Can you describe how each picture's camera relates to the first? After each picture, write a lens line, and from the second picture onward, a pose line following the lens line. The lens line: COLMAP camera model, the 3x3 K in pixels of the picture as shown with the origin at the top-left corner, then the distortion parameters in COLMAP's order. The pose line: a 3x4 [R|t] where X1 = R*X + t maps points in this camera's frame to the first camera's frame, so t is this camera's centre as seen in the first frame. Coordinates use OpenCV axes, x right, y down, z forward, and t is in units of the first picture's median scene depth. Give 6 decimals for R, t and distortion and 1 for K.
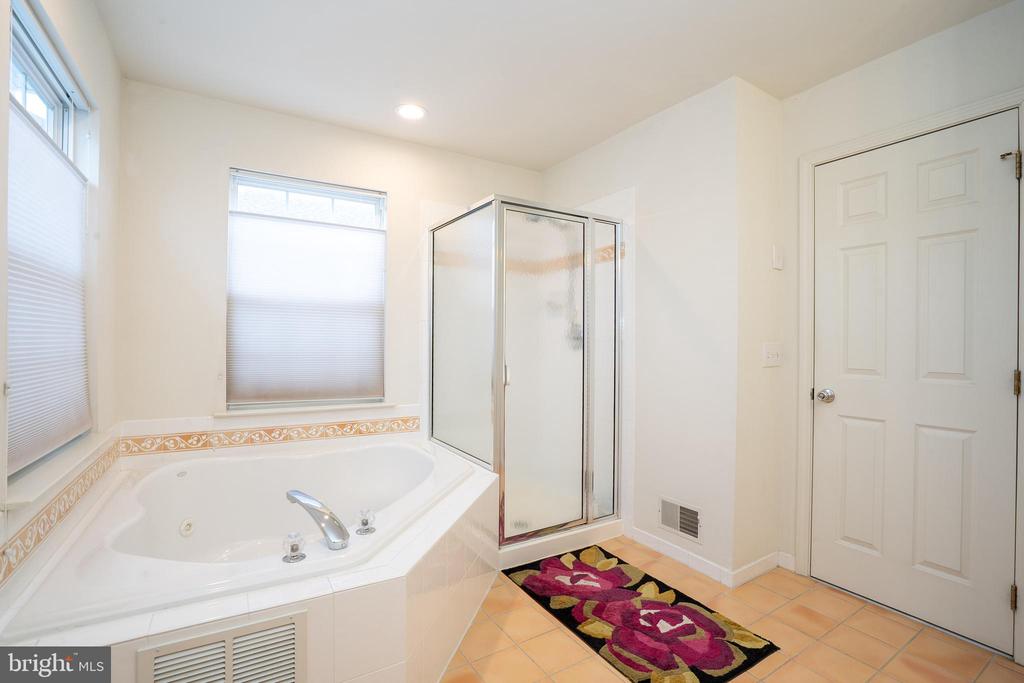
lens RADIAL K [[469.0, 0, 510.8], [0, 469.0, 343.5], [0, 0, 1]] dist [-0.067823, 0.026596]
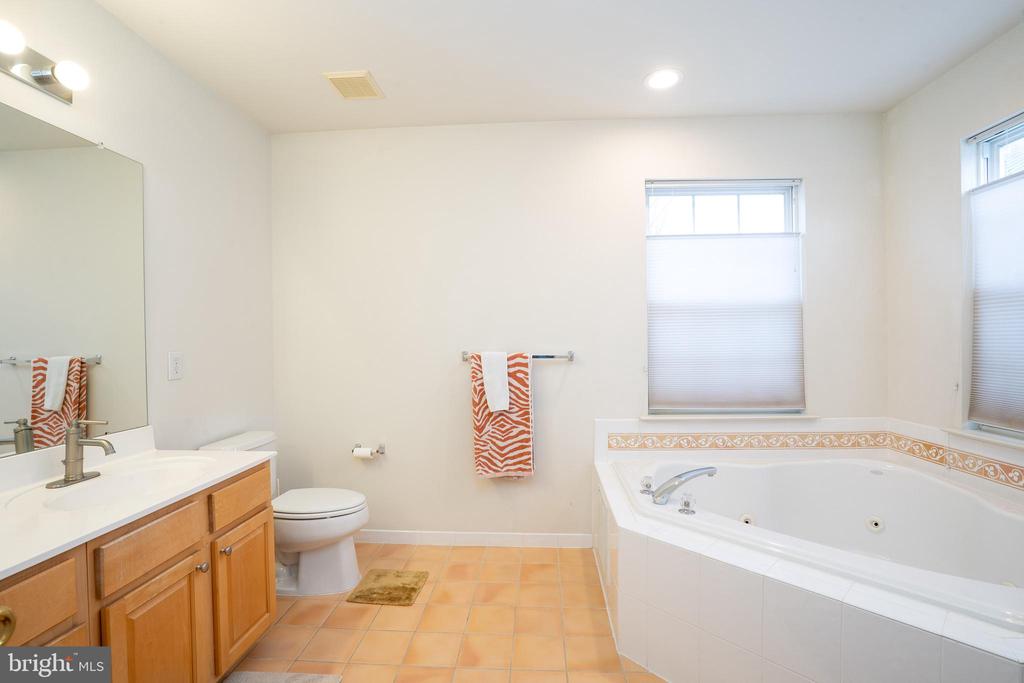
lens RADIAL K [[469.0, 0, 510.8], [0, 469.0, 343.5], [0, 0, 1]] dist [-0.067823, 0.026596]
pose [[-0.571138, 0.000731, -0.820854, 0.532558], [0.001390, 0.999999, -0.000077, -0.011753], [0.820853, -0.001185, -0.571138, 0.771172]]
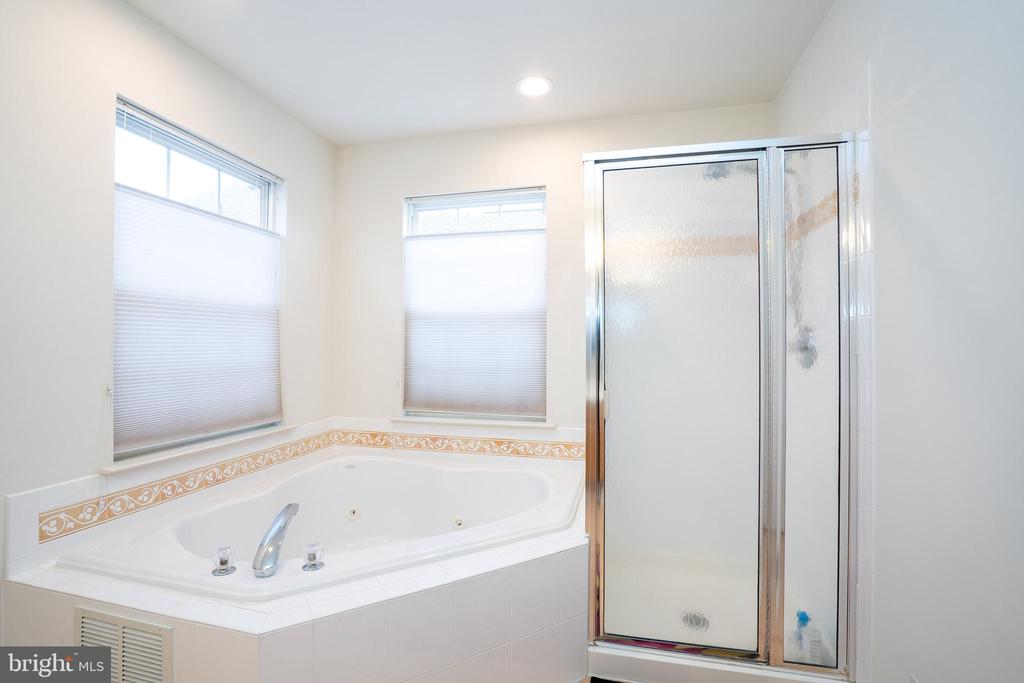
lens RADIAL K [[469.0, 0, 510.8], [0, 469.0, 343.5], [0, 0, 1]] dist [-0.067823, 0.026596]
pose [[0.709634, -0.011144, -0.704482, 0.358817], [0.001200, 0.999893, -0.014608, -0.012168], [0.704569, 0.009521, 0.709571, 0.373146]]
